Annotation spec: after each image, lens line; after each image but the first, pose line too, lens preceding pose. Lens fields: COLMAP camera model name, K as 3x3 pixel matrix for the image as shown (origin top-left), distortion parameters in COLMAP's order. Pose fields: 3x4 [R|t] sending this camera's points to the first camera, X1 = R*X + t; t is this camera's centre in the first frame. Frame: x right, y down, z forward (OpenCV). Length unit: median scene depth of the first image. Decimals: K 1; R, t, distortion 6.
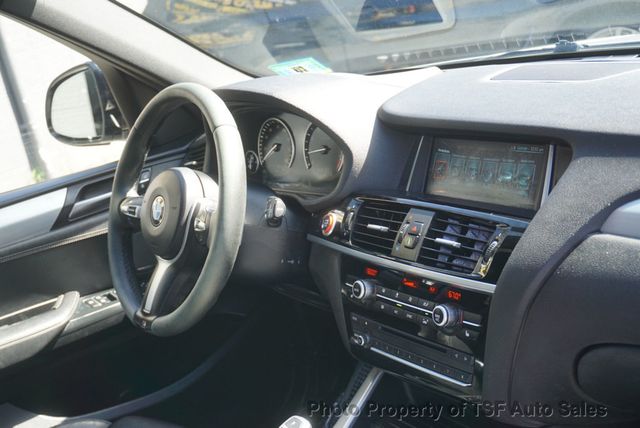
lens RADIAL K [[892.4, 0, 320.3], [0, 892.4, 214.3], [0, 0, 1]] dist [0.004091, 0.000000]
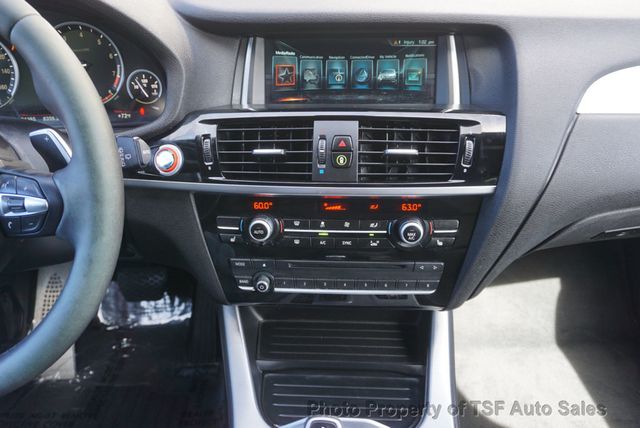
lens RADIAL K [[490.5, 0, 319.4], [0, 490.5, 213.9], [0, 0, 1]] dist [-0.025500, 0.006692]
pose [[0.602254, -0.279167, 0.747901, -0.272803], [0.120248, 0.957896, 0.260720, -0.043931], [-0.789196, -0.067086, 0.610466, 0.723241]]
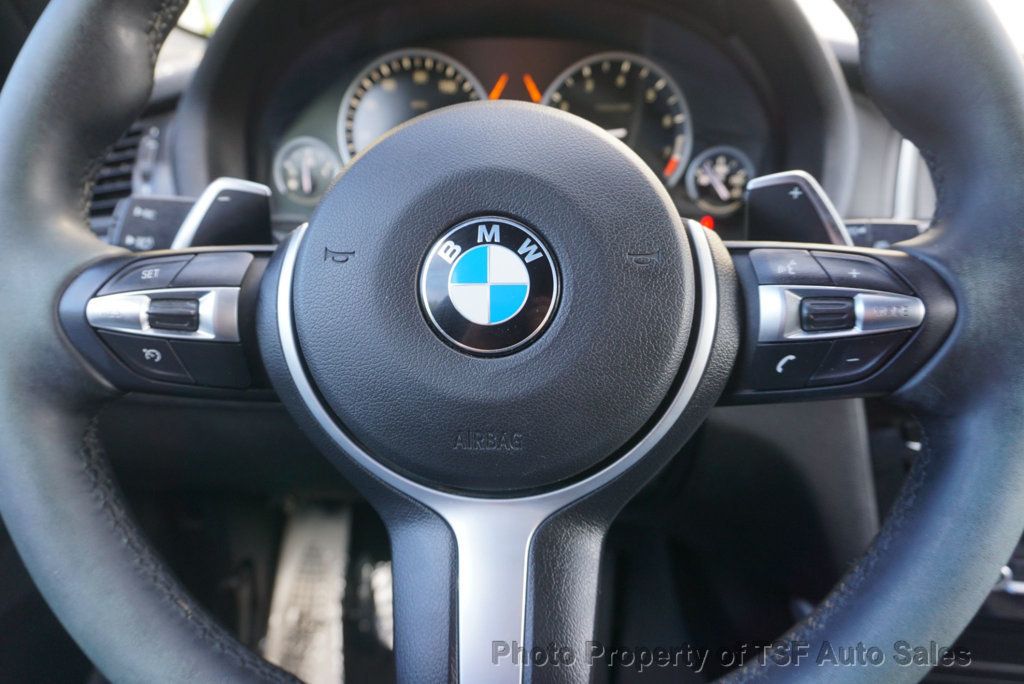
lens RADIAL K [[708.4, 0, 498.8], [0, 708.4, 374.7], [0, 0, 1]] dist [0.034808, -0.002119]
pose [[0.653858, -0.126212, 0.746016, -0.360635], [0.092479, 0.991928, 0.086760, 0.003681], [-0.750944, 0.012262, 0.660252, 1.028939]]
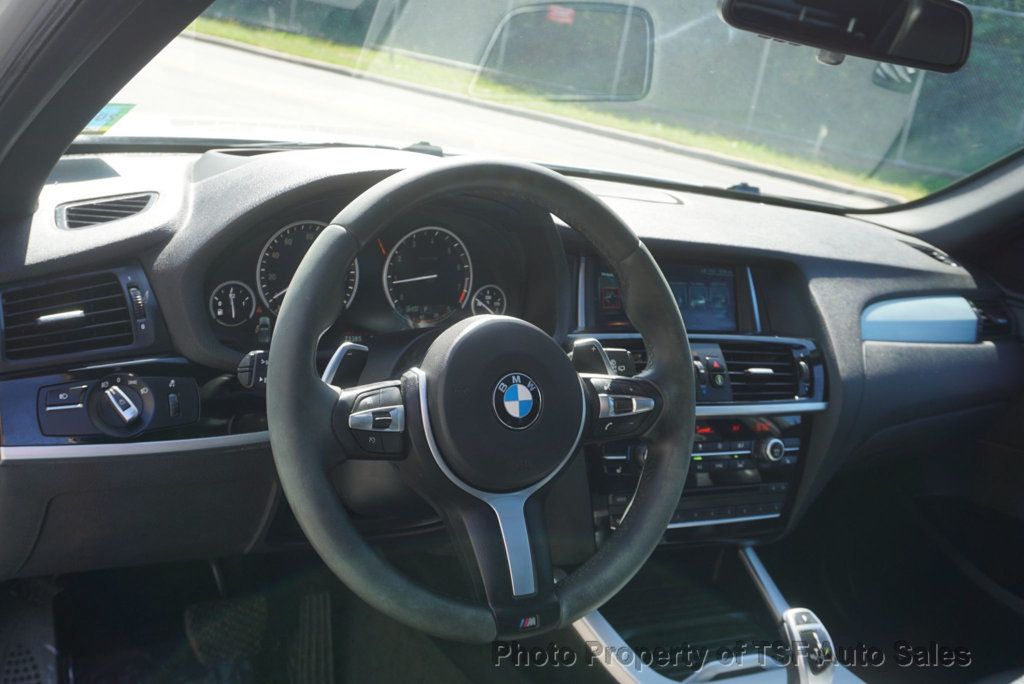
lens RADIAL K [[1031.4, 0, 511.6], [0, 1031.4, 340.7], [0, 0, 1]] dist [0.001004, 0.000000]
pose [[0.078485, -0.081628, 0.993568, -0.900010], [0.074328, 0.994347, 0.075820, -0.097665], [-0.994141, 0.067899, 0.084108, 1.104730]]
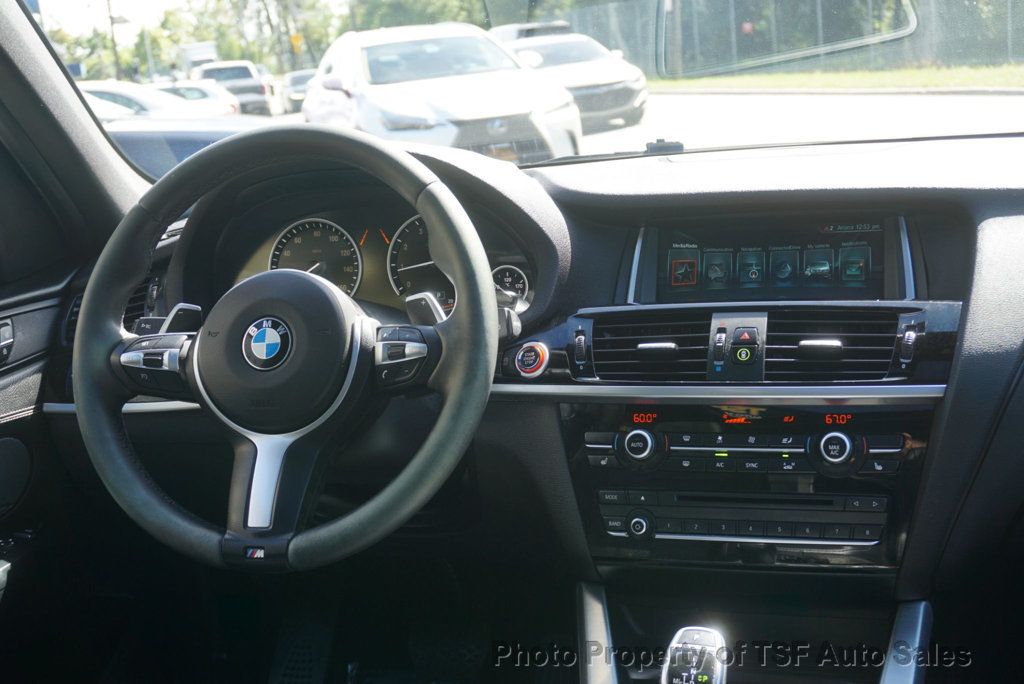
lens RADIAL K [[1280.5, 0, 505.3], [0, 1280.5, 342.3], [0, 0, 1]] dist [-0.007711, 0.000000]
pose [[0.790035, 0.000517, 0.613061, -0.637014], [0.092806, 0.988374, -0.120430, 0.121000], [-0.605996, 0.152040, 0.780803, 0.343619]]
